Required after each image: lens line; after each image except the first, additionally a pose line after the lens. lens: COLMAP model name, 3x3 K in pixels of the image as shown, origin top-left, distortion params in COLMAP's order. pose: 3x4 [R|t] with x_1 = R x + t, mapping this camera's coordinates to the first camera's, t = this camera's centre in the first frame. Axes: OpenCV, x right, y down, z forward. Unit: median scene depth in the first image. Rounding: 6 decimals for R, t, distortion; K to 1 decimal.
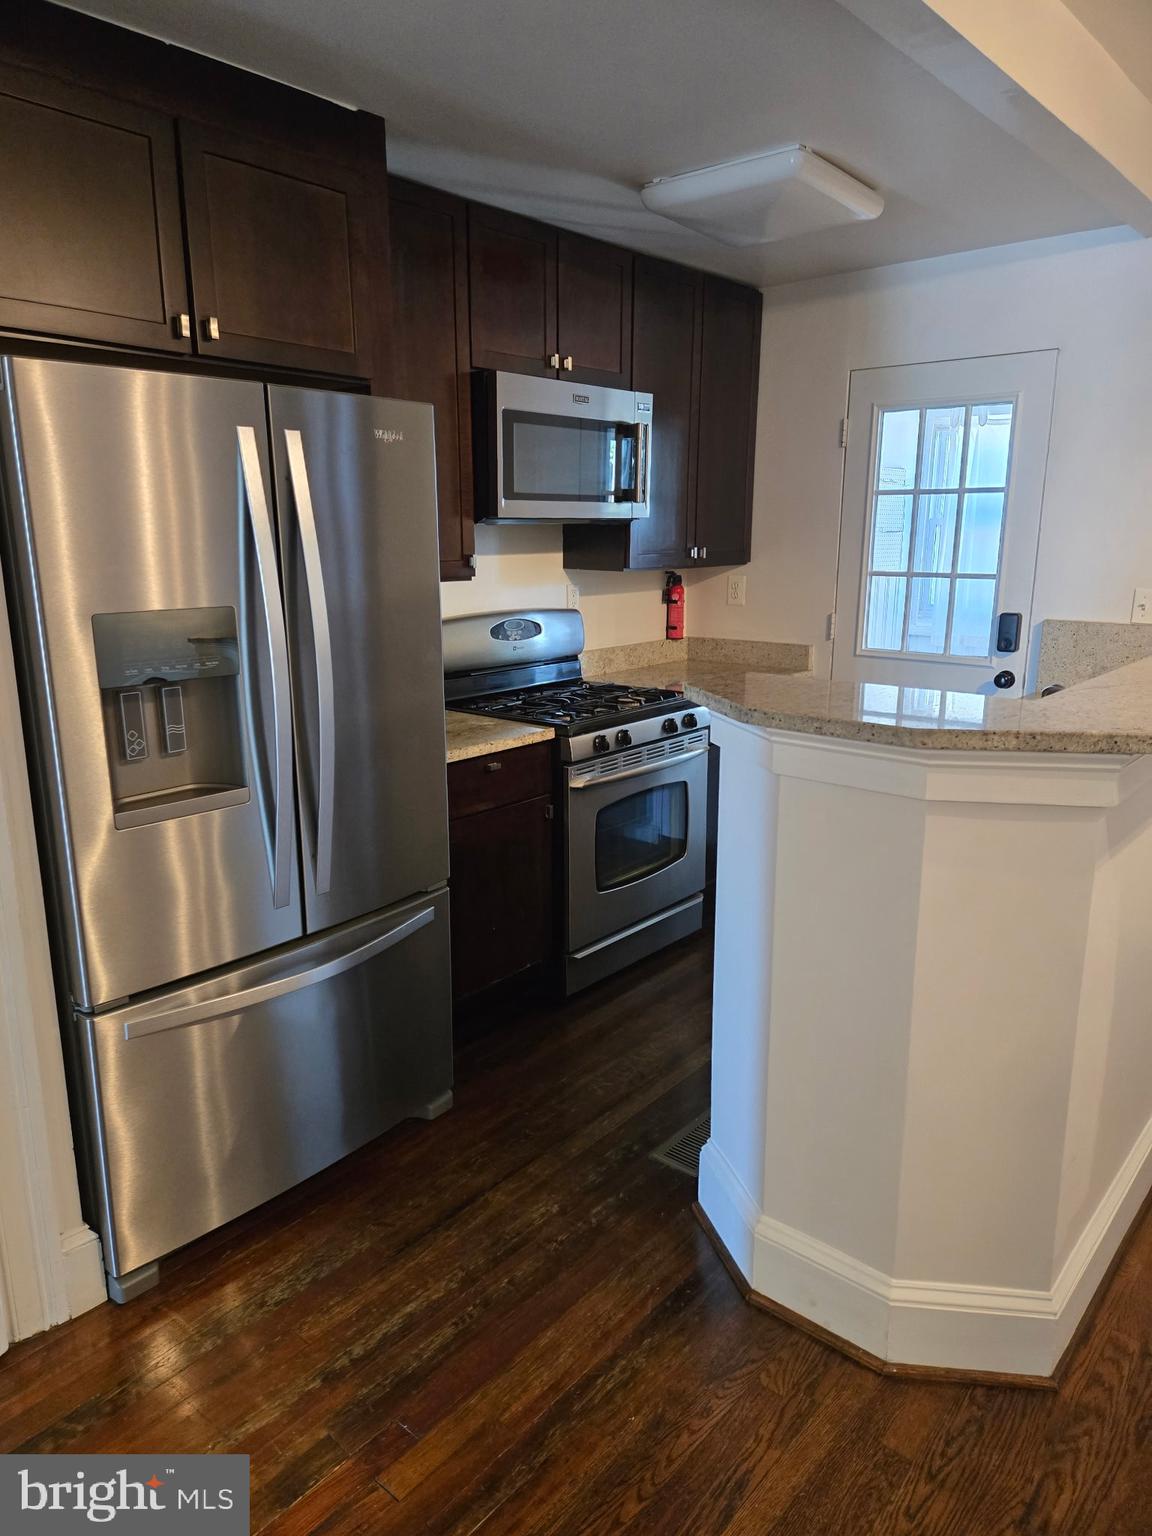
lens RADIAL K [[1046.1, 0, 576.0], [0, 1046.1, 768.0], [0, 0, 1]] dist [0.100948, -0.089503]
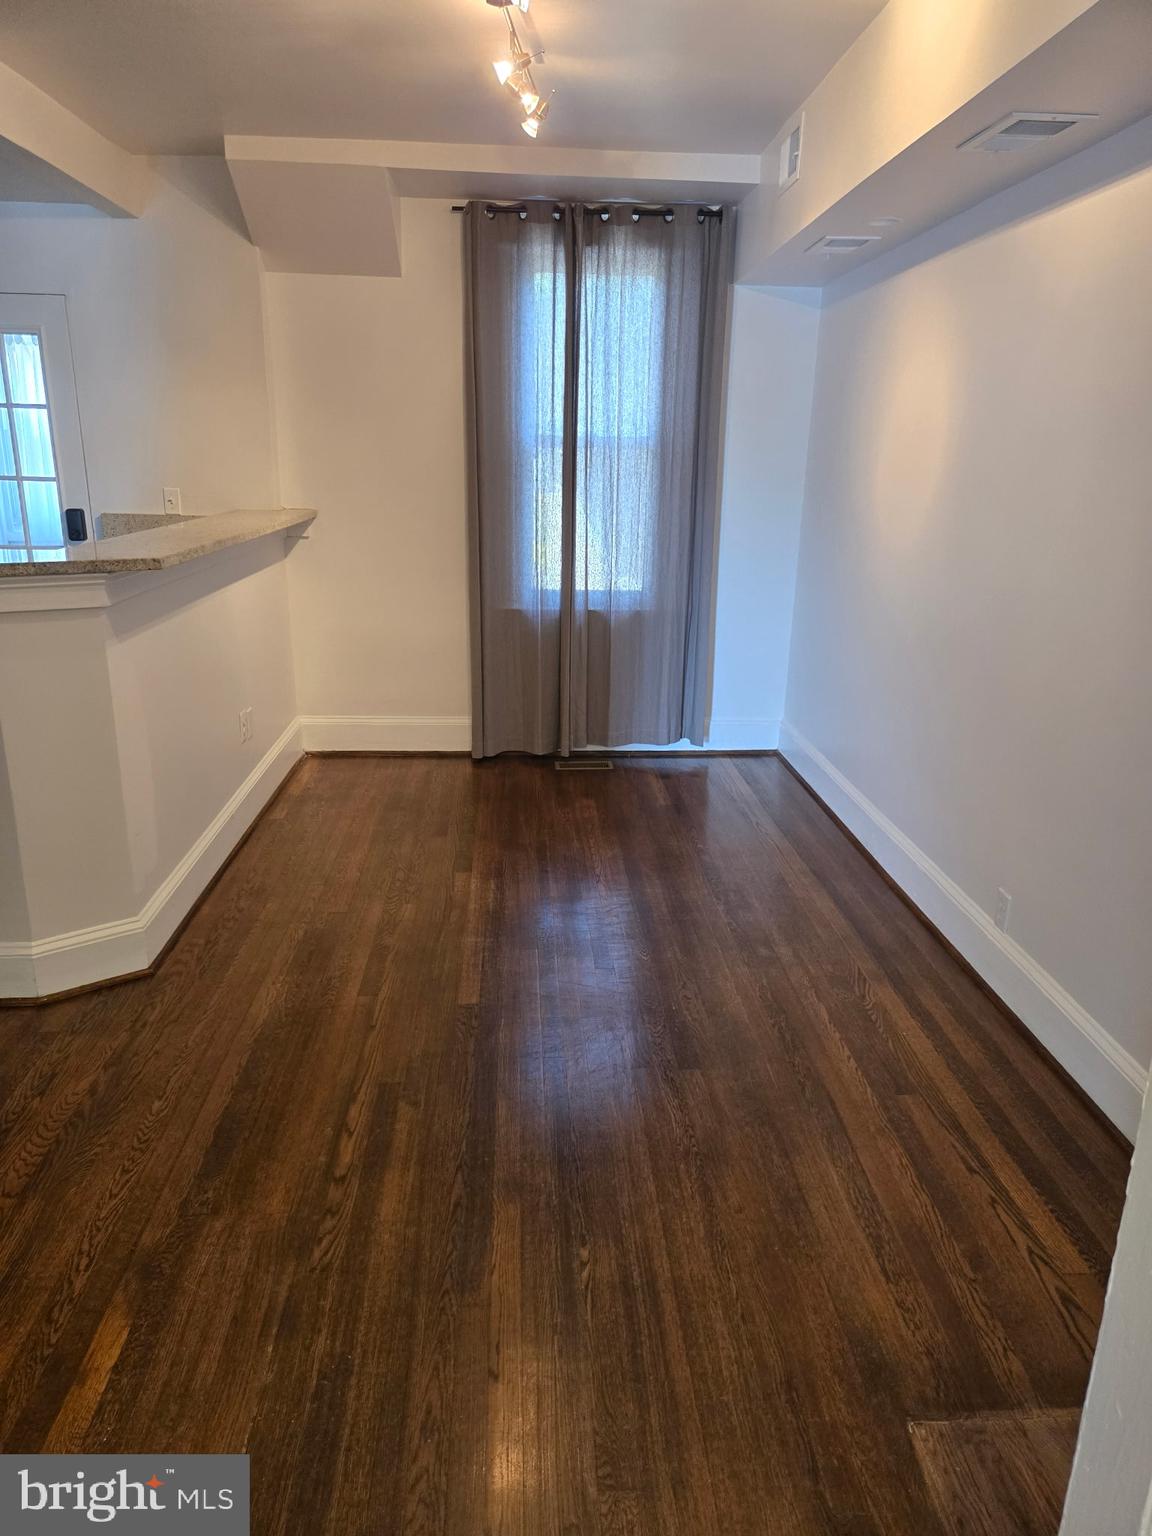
lens RADIAL K [[1046.1, 0, 576.0], [0, 1046.1, 768.0], [0, 0, 1]] dist [0.100948, -0.089503]
pose [[0.725800, -0.197785, 0.658860, -0.089132], [0.152349, 0.980208, 0.126423, 0.165172], [-0.670824, 0.008619, 0.741567, -0.626932]]
